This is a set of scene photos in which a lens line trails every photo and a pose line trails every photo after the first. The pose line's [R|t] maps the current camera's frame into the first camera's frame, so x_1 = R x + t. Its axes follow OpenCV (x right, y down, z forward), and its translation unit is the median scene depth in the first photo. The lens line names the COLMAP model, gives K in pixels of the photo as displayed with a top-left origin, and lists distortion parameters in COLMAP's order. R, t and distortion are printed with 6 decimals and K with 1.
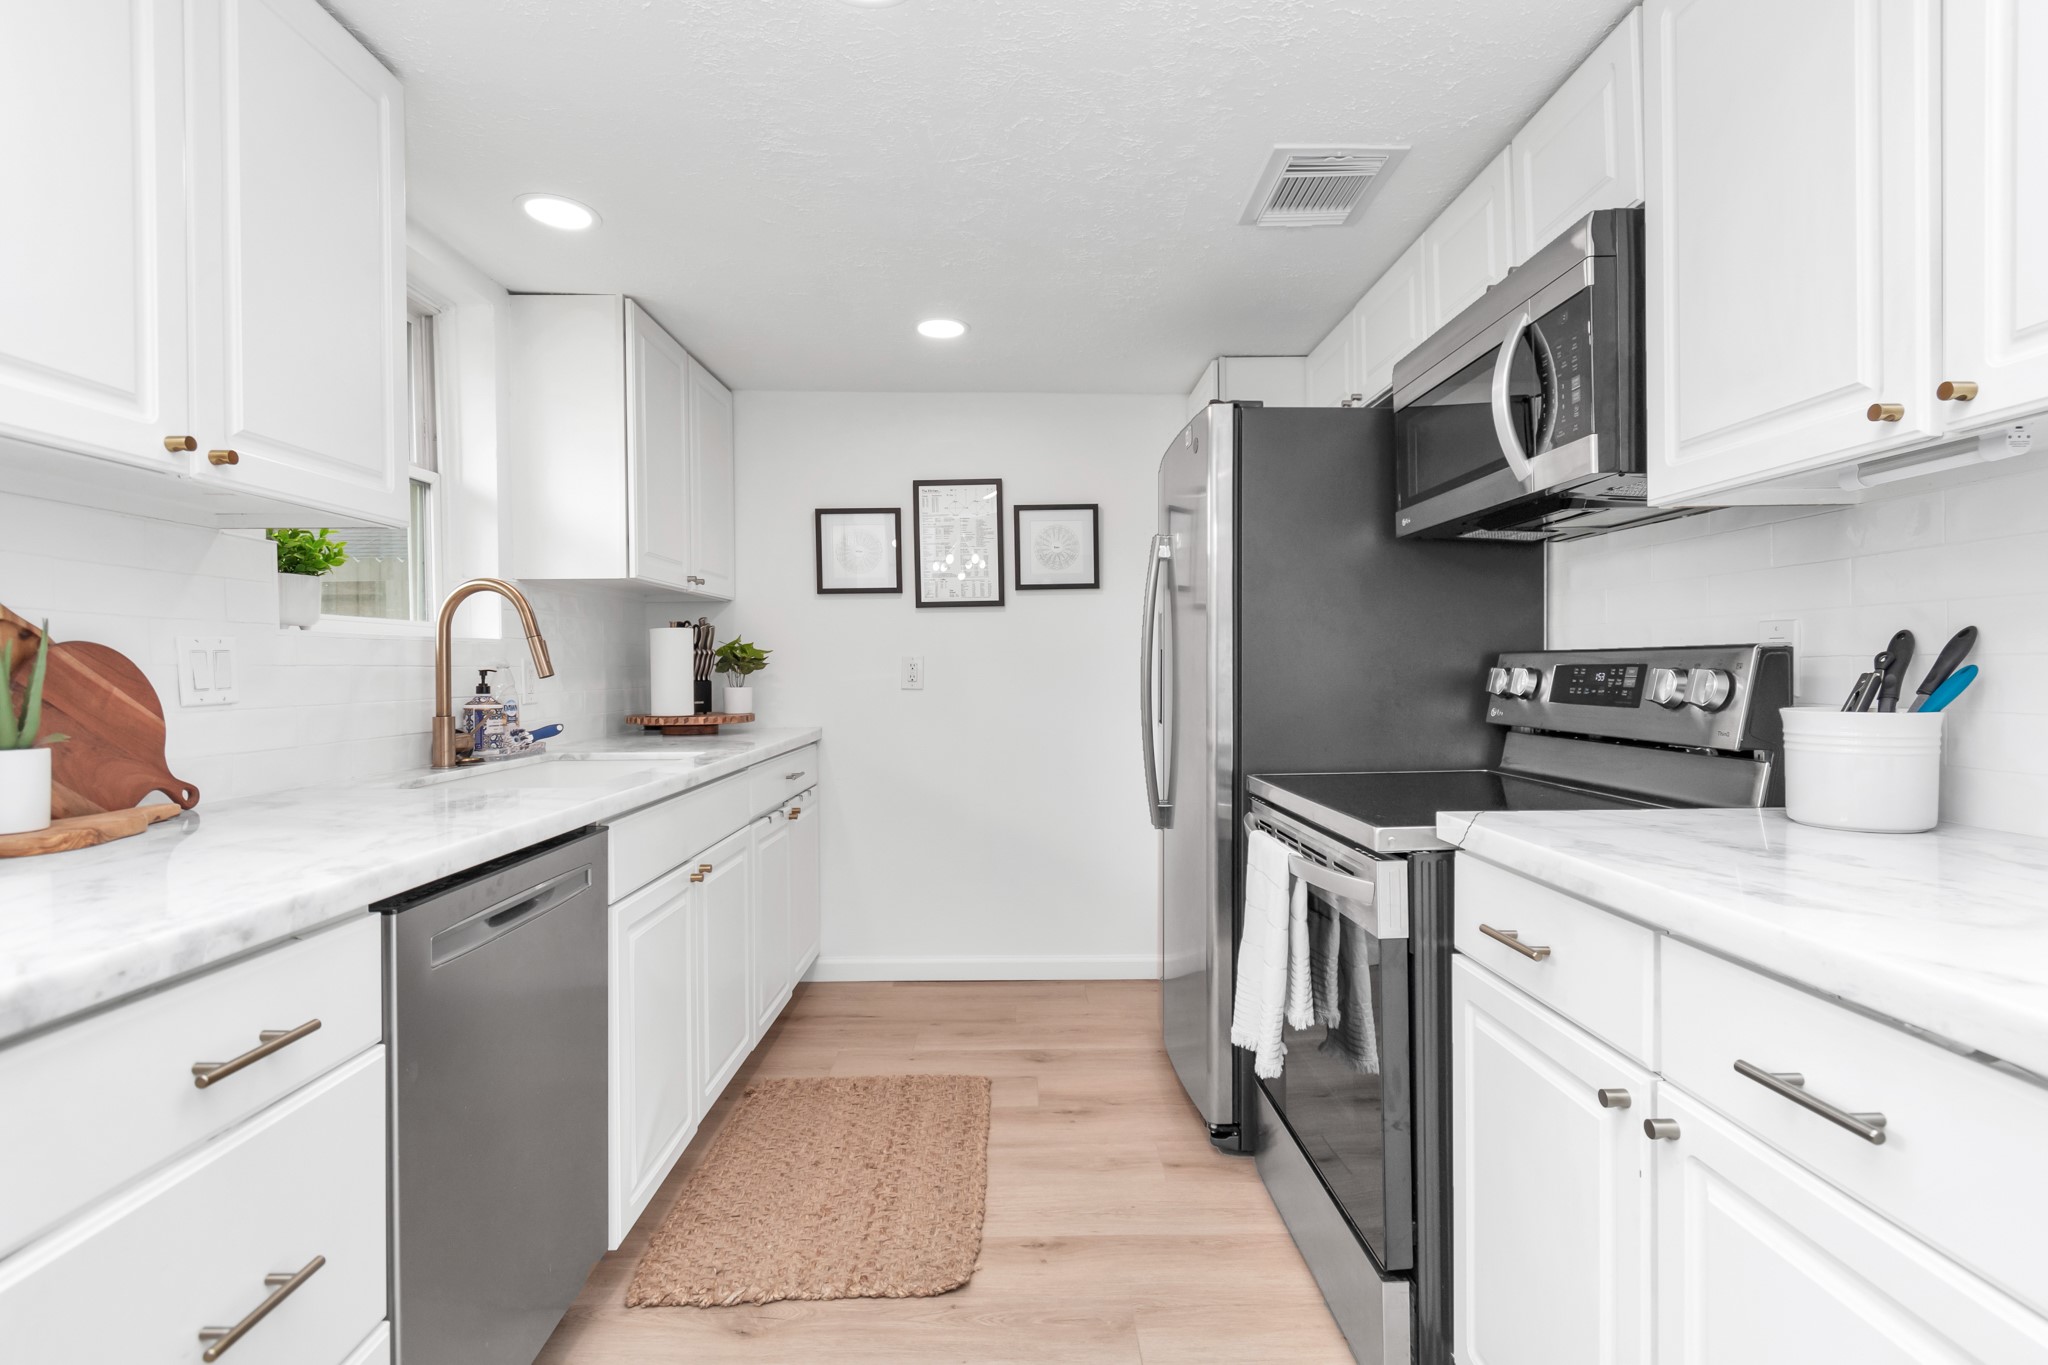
lens RADIAL K [[1033.1, 0, 1053.6], [0, 1033.1, 676.4], [0, 0, 1]] dist [0.001790, -0.002491]
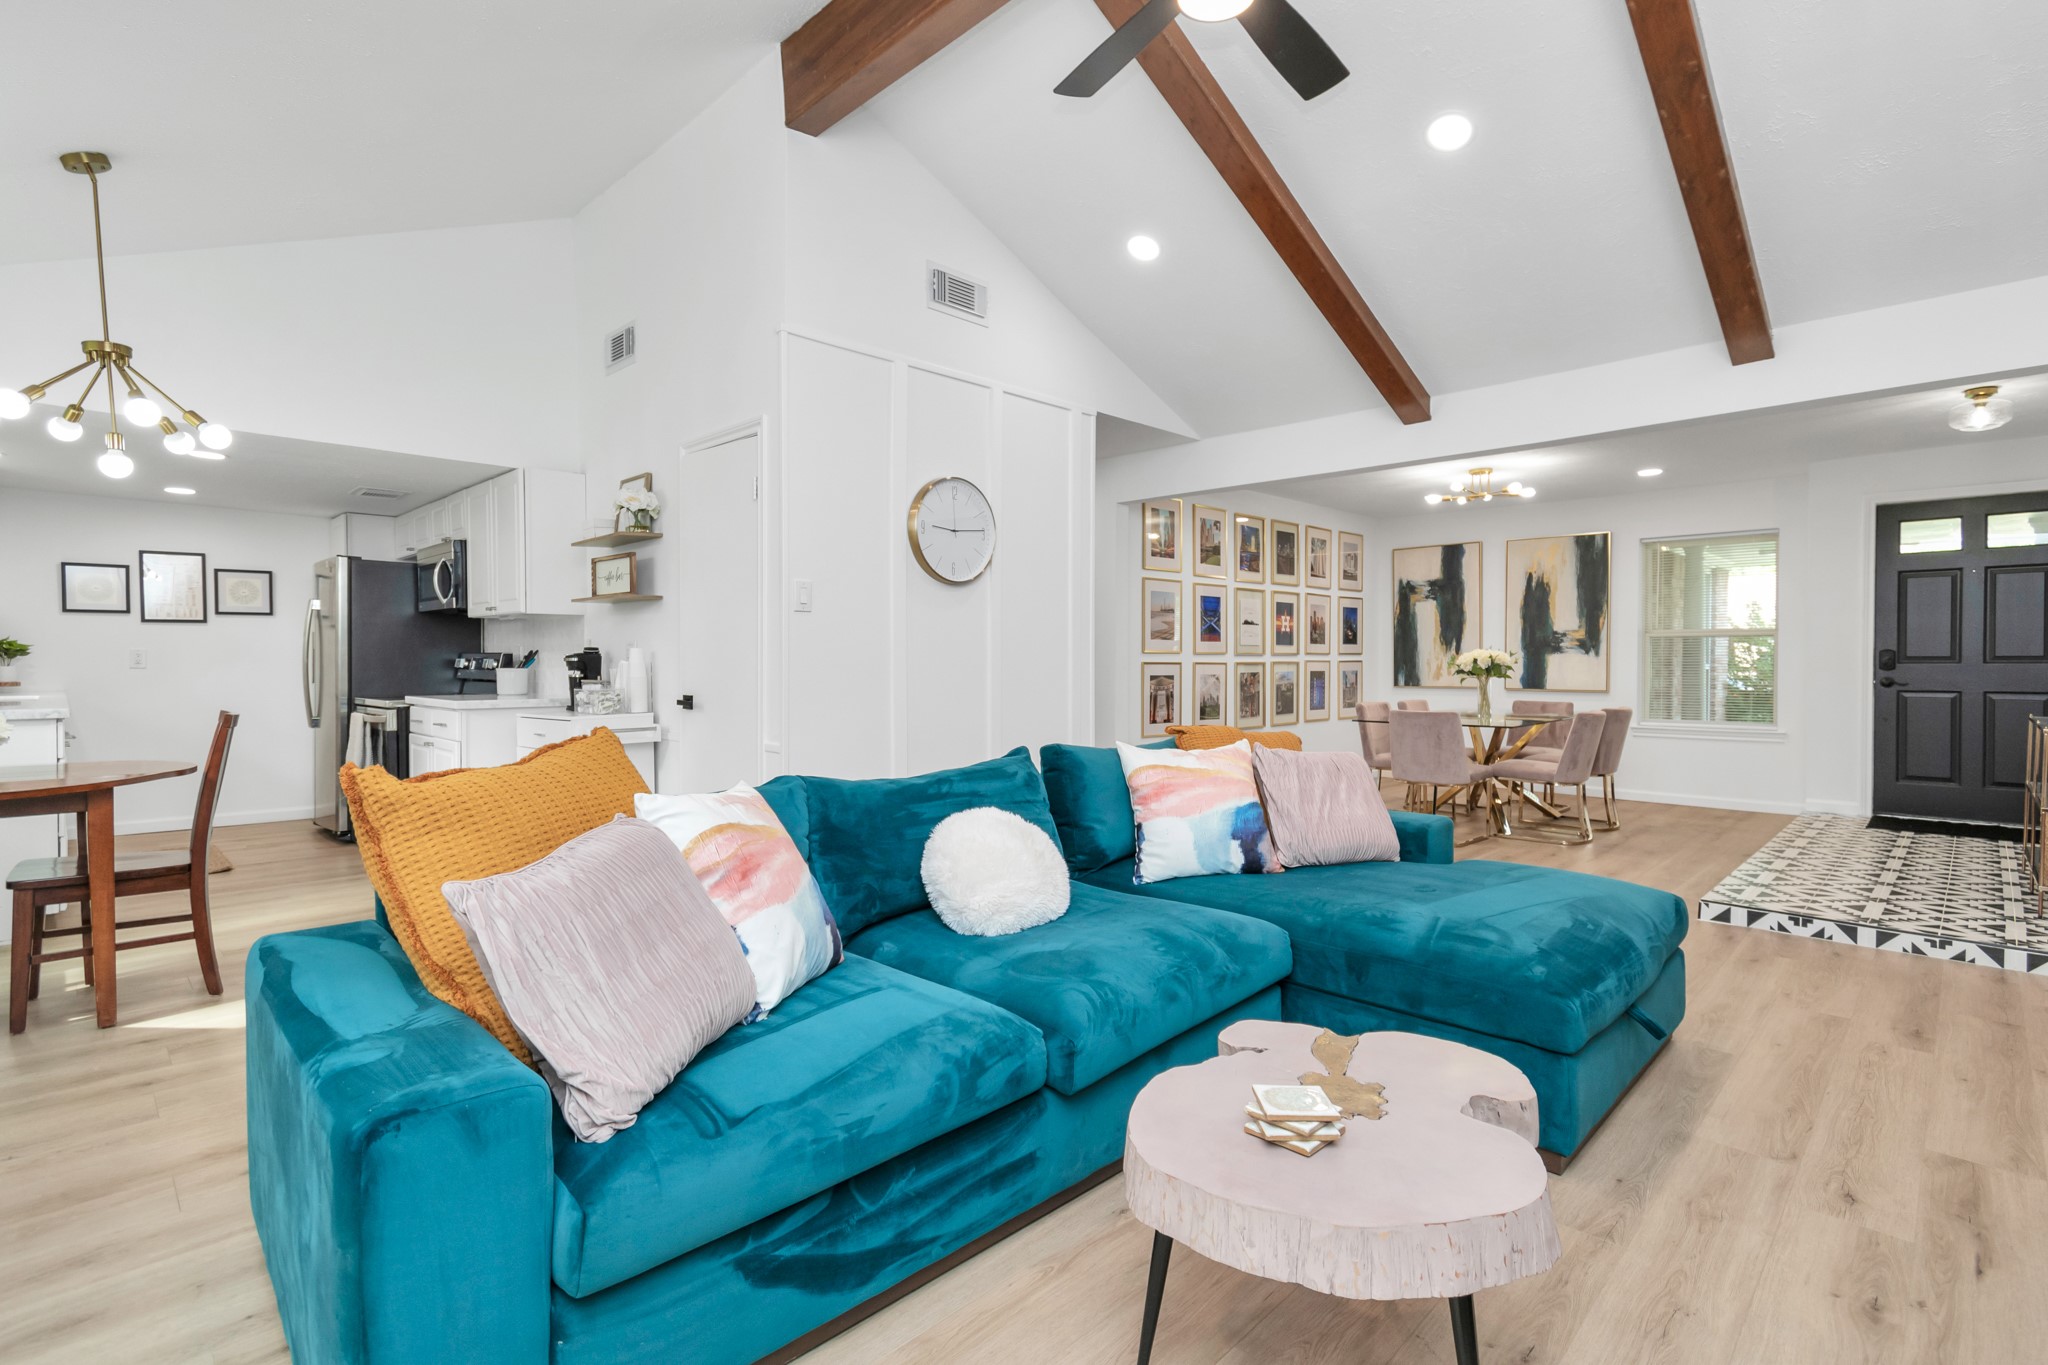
lens RADIAL K [[947.5, 0, 1033.3], [0, 947.5, 671.9], [0, 0, 1]] dist [-0.002238, -0.000841]
pose [[0.727469, 0.001079, 0.686140, -0.220981], [-0.002150, 0.999997, 0.000706, 0.024246], [-0.686138, -0.001989, 0.727469, -2.053652]]
